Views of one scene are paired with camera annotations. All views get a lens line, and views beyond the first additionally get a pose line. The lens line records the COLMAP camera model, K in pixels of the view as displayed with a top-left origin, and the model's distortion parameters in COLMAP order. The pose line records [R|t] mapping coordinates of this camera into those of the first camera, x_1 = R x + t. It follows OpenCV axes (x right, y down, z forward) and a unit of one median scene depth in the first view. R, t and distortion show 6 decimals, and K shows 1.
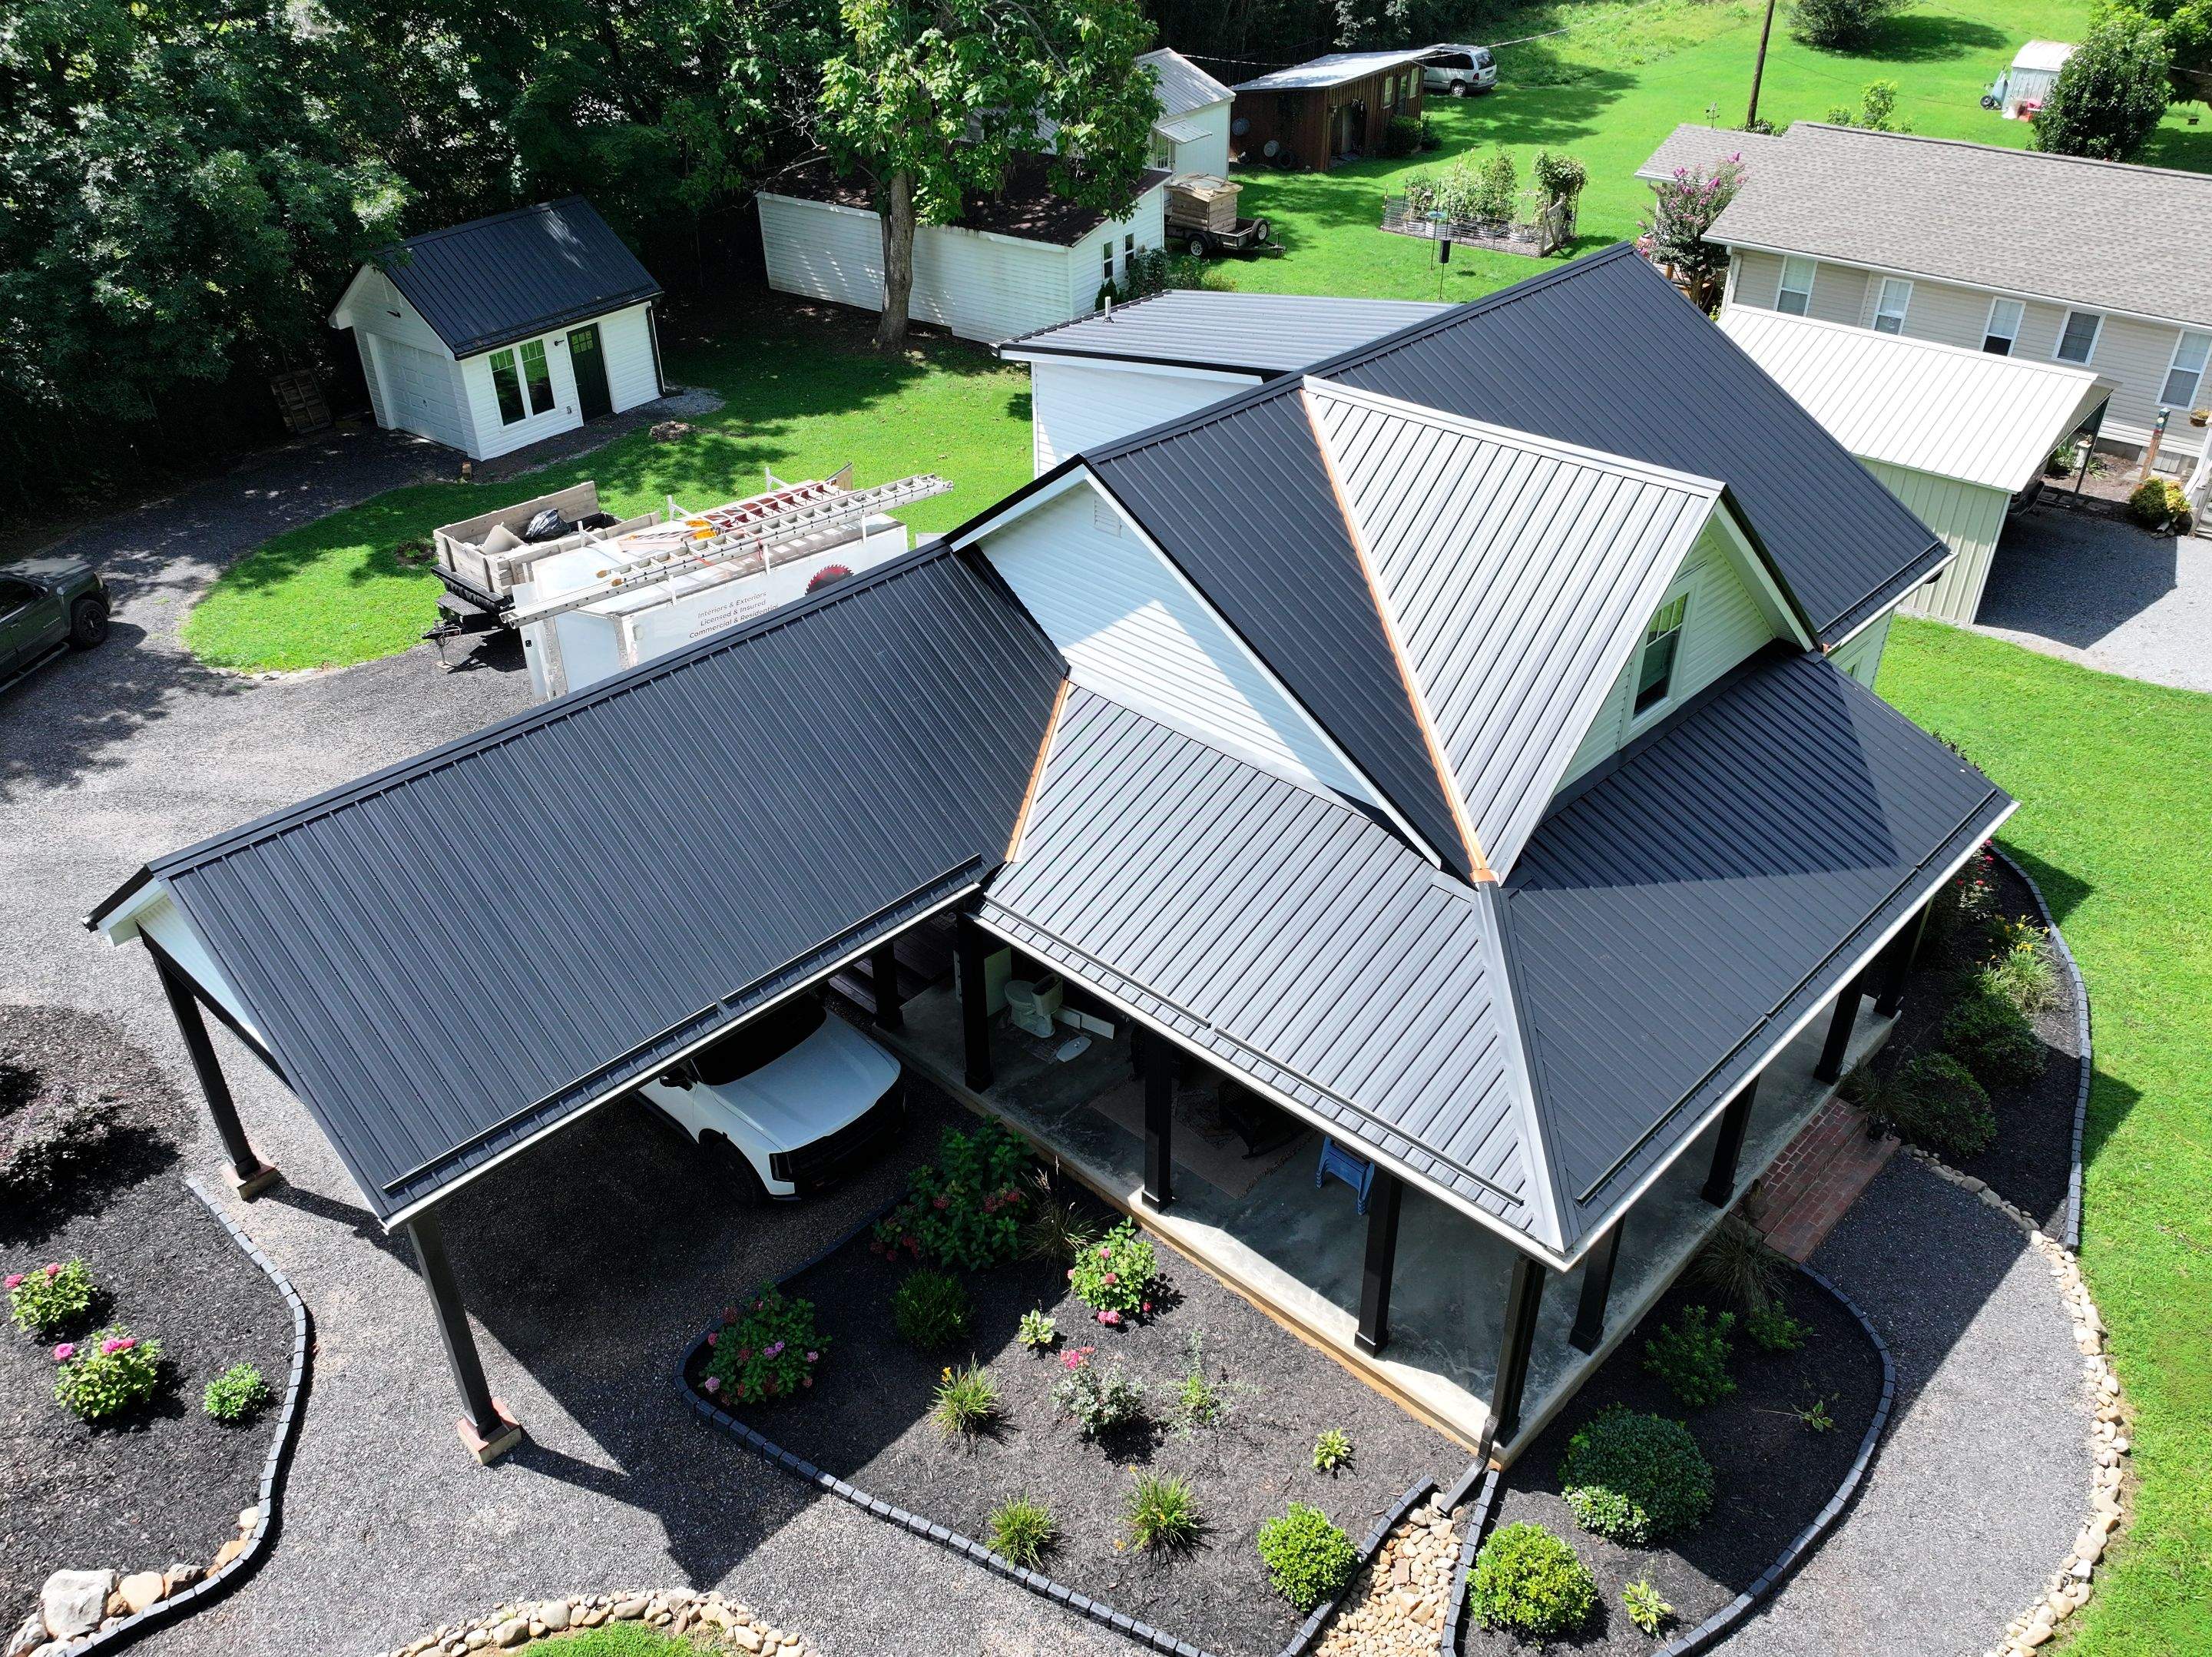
lens RADIAL K [[1745.1, 0, 1105.8], [0, 1745.1, 832.6], [0, 0, 1]] dist [0.002653, -0.000132]
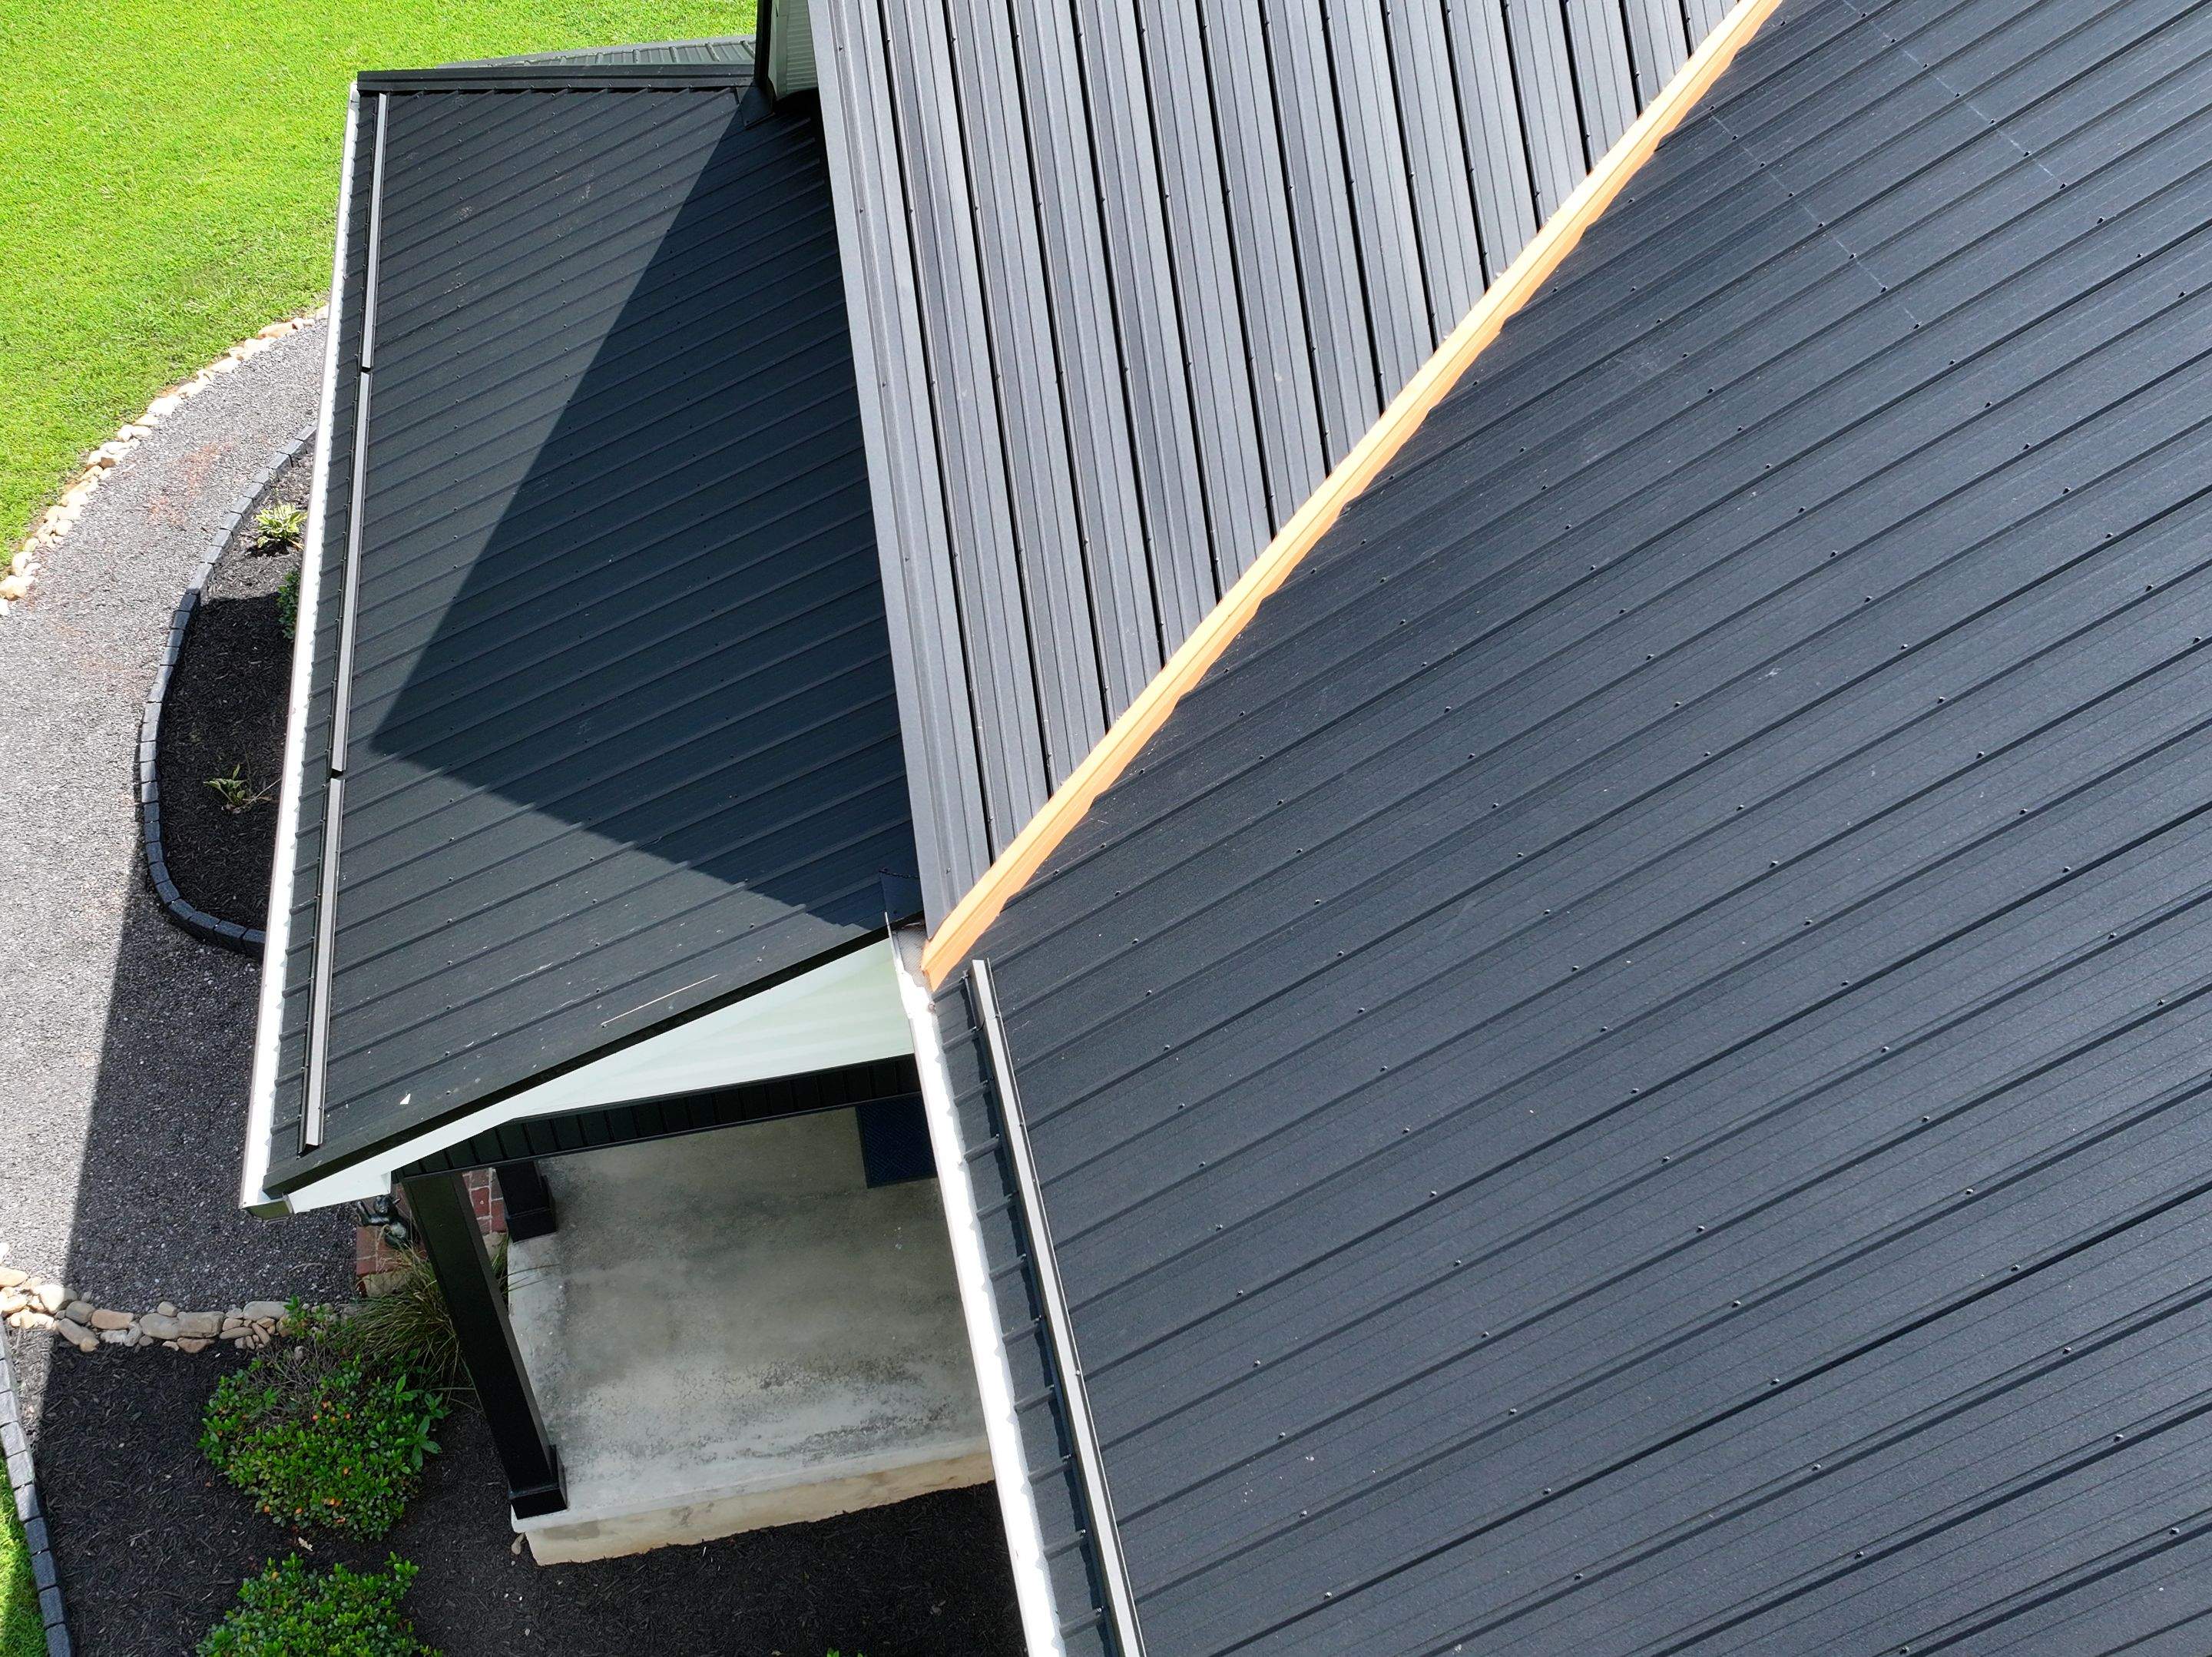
lens RADIAL K [[2270.8, 0, 1100.8], [0, 2270.8, 832.4], [0, 0, 1]] dist [0.039908, -0.117823]
pose [[-0.572688, 0.572060, -0.587176, 0.608215], [-0.448198, 0.381239, 0.808564, -0.442087], [0.686401, 0.726226, 0.038065, 0.986260]]
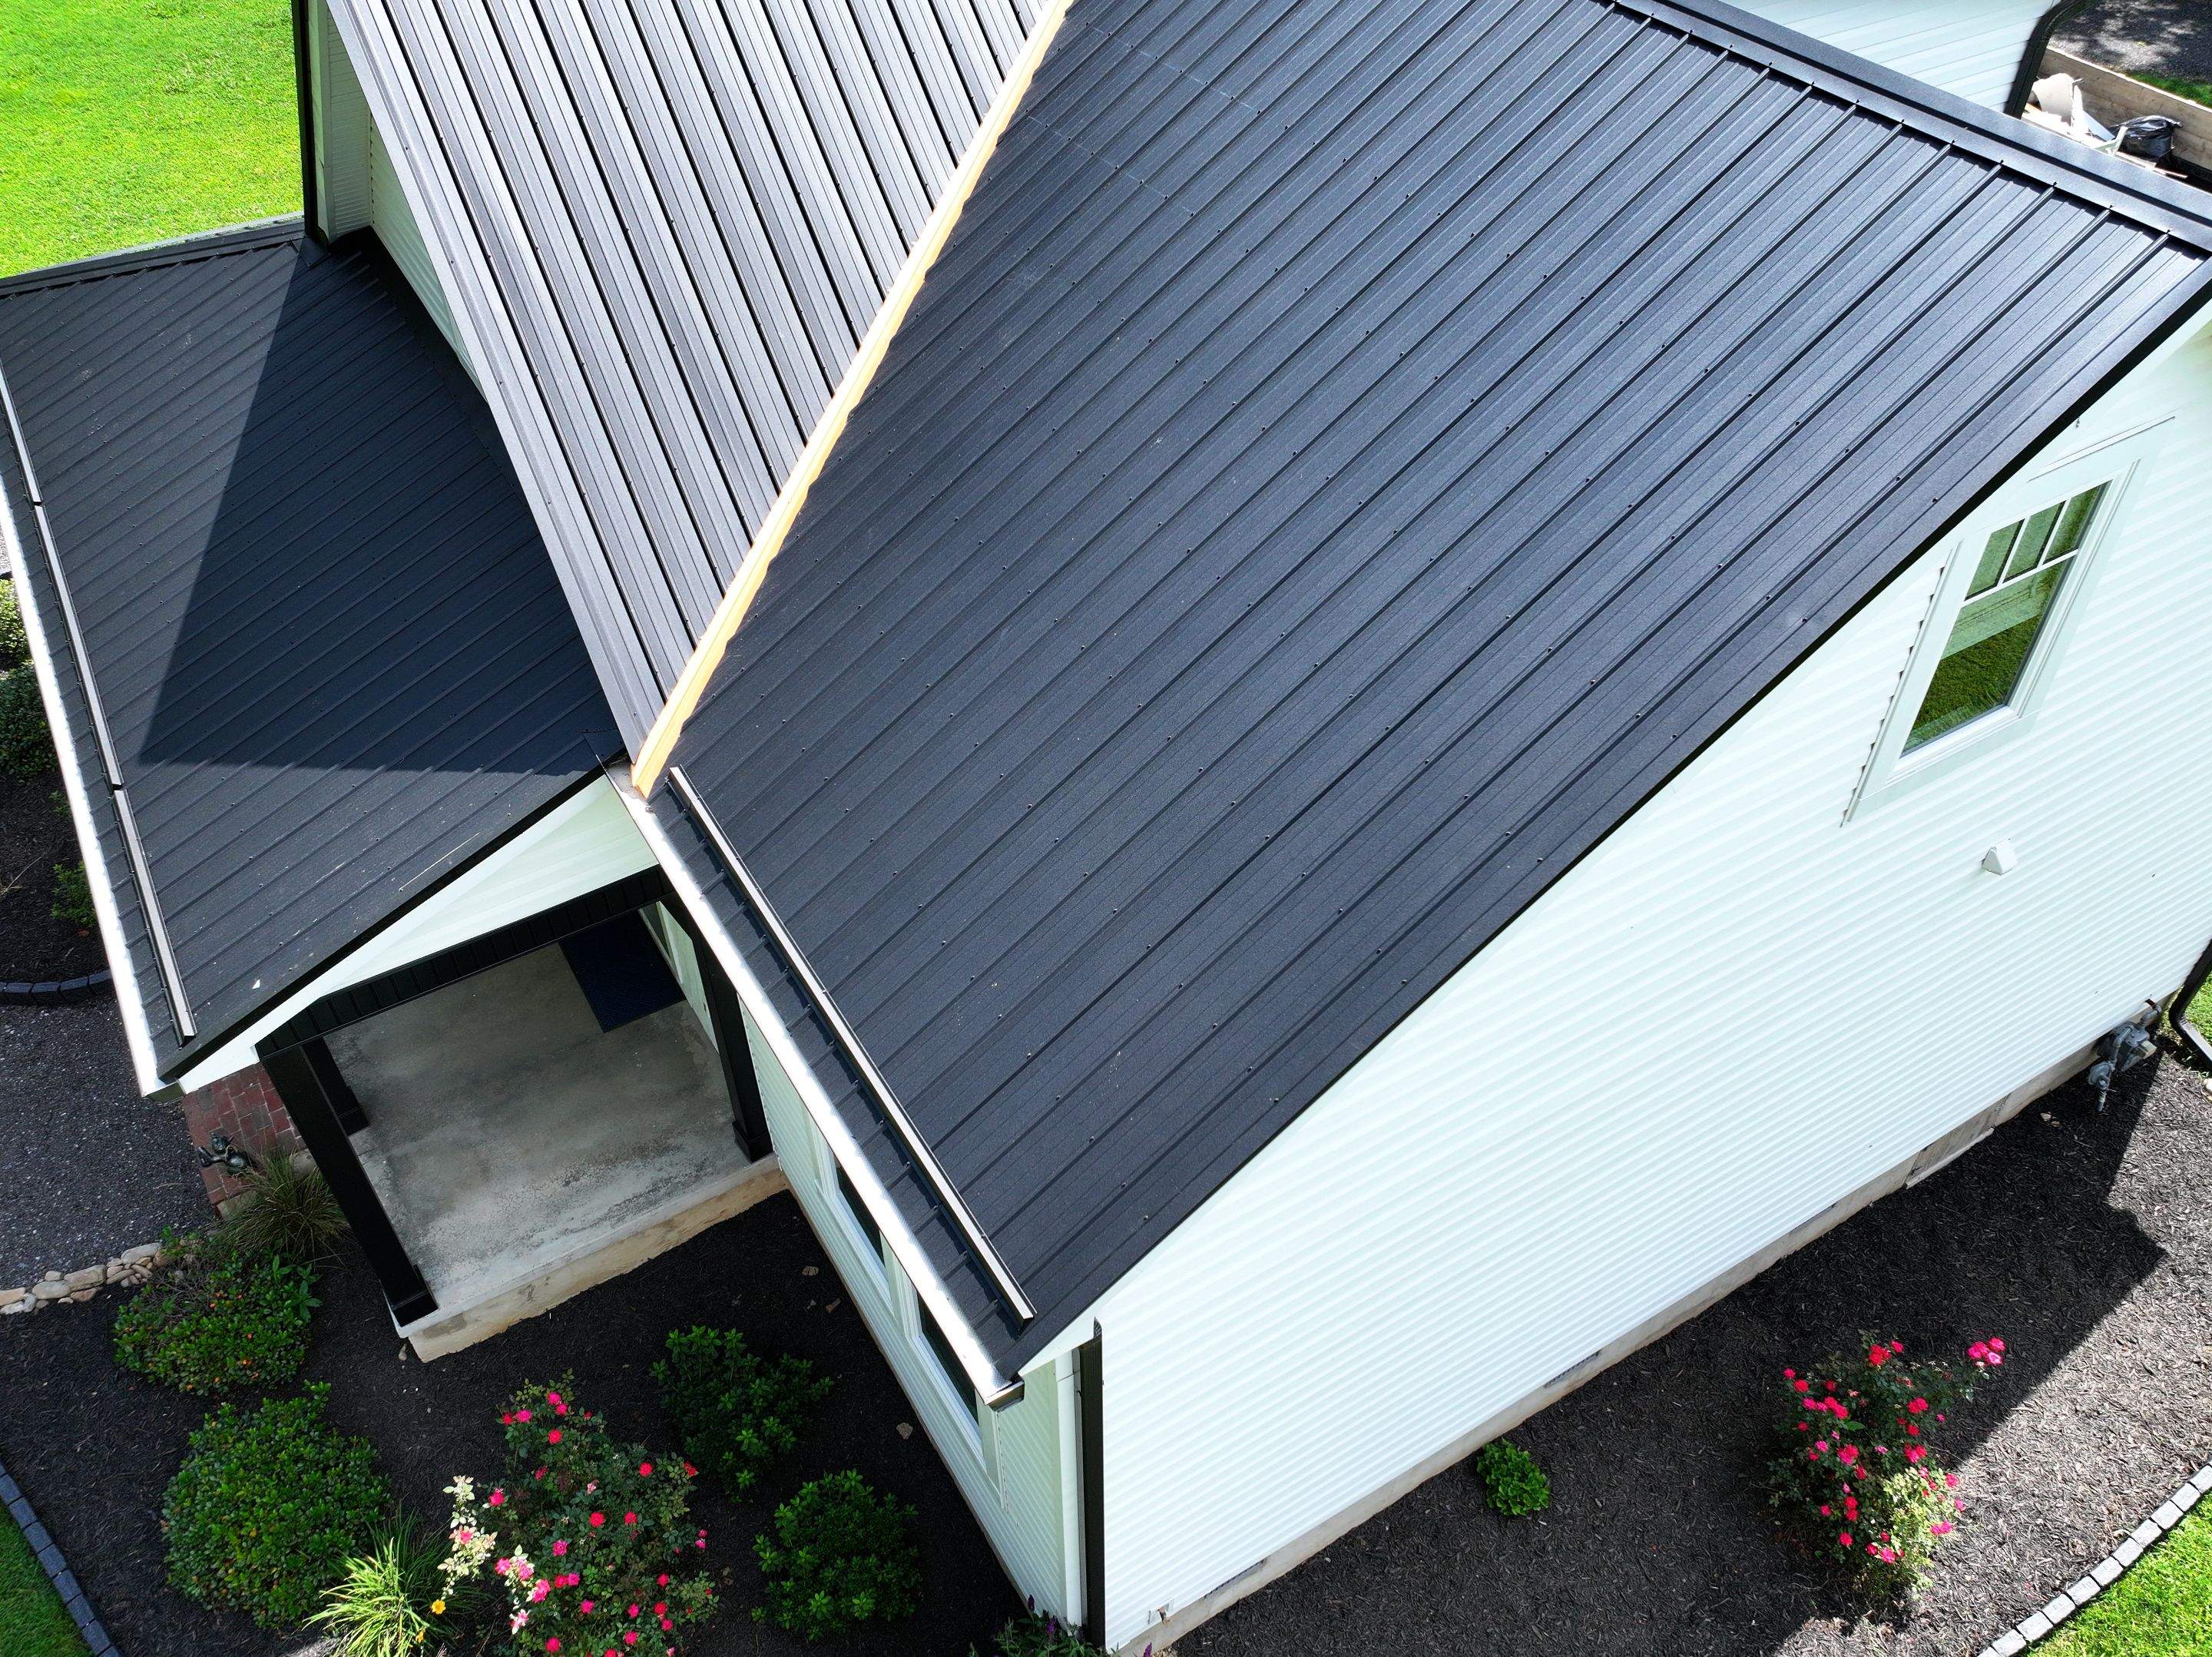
lens RADIAL K [[1764.7, 0, 1107.9], [0, 1764.7, 828.8], [0, 0, 1]] dist [-0.002020, 0.008797]
pose [[-0.262282, 0.671036, -0.693483, 0.678763], [-0.529888, 0.500454, 0.684664, -0.446454], [0.806491, 0.547043, 0.224314, 0.999515]]
